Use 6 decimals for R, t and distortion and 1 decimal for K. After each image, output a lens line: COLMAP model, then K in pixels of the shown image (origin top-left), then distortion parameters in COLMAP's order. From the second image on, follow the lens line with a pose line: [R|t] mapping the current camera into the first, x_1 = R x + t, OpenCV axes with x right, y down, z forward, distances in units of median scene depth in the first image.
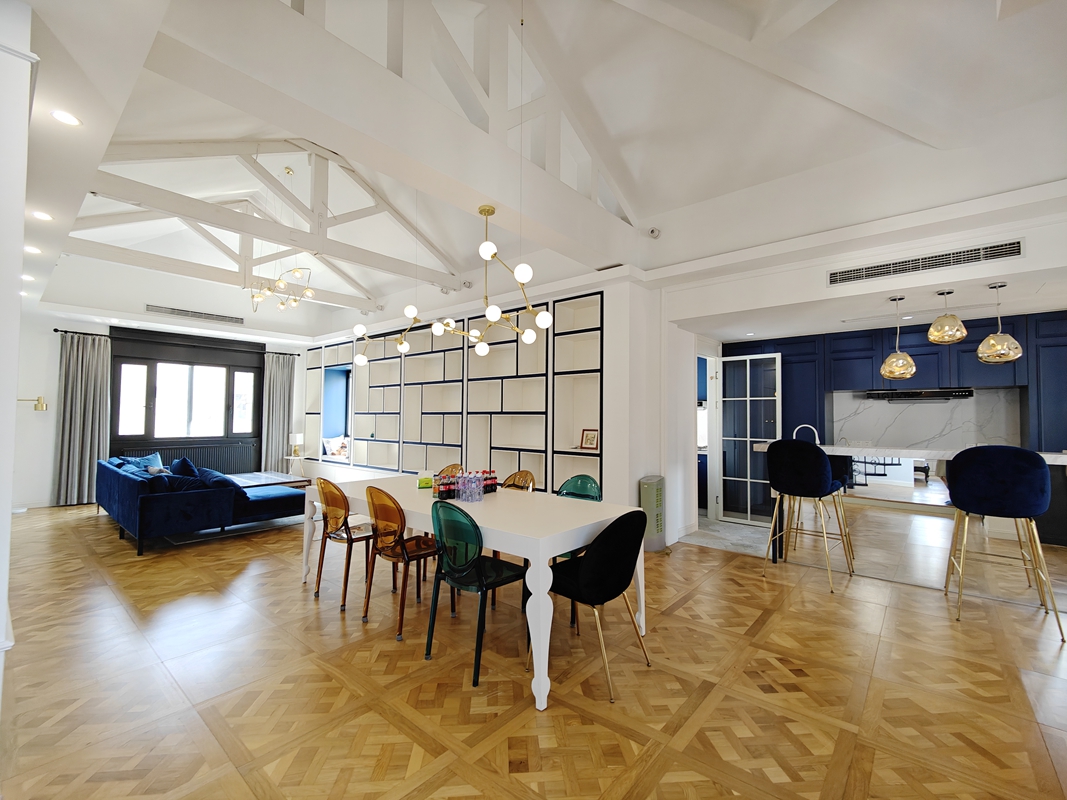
lens RADIAL K [[463.2, 0, 533.5], [0, 463.2, 400.0], [0, 0, 1]] dist [0.025355, -0.014622]
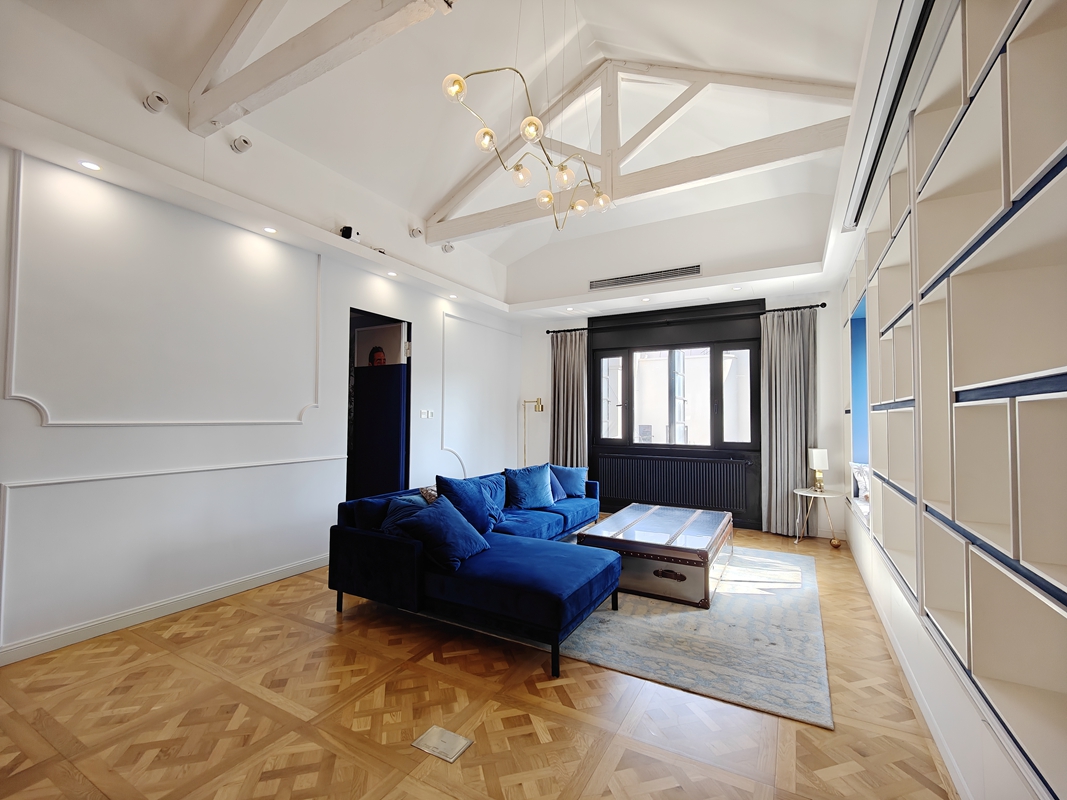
lens RADIAL K [[463.2, 0, 533.5], [0, 463.2, 400.0], [0, 0, 1]] dist [0.025355, -0.014622]
pose [[0.198353, -0.042660, -0.979202, -0.049802], [0.029717, 0.998855, -0.037496, 0.030589], [0.979680, -0.021662, 0.199394, 0.683652]]
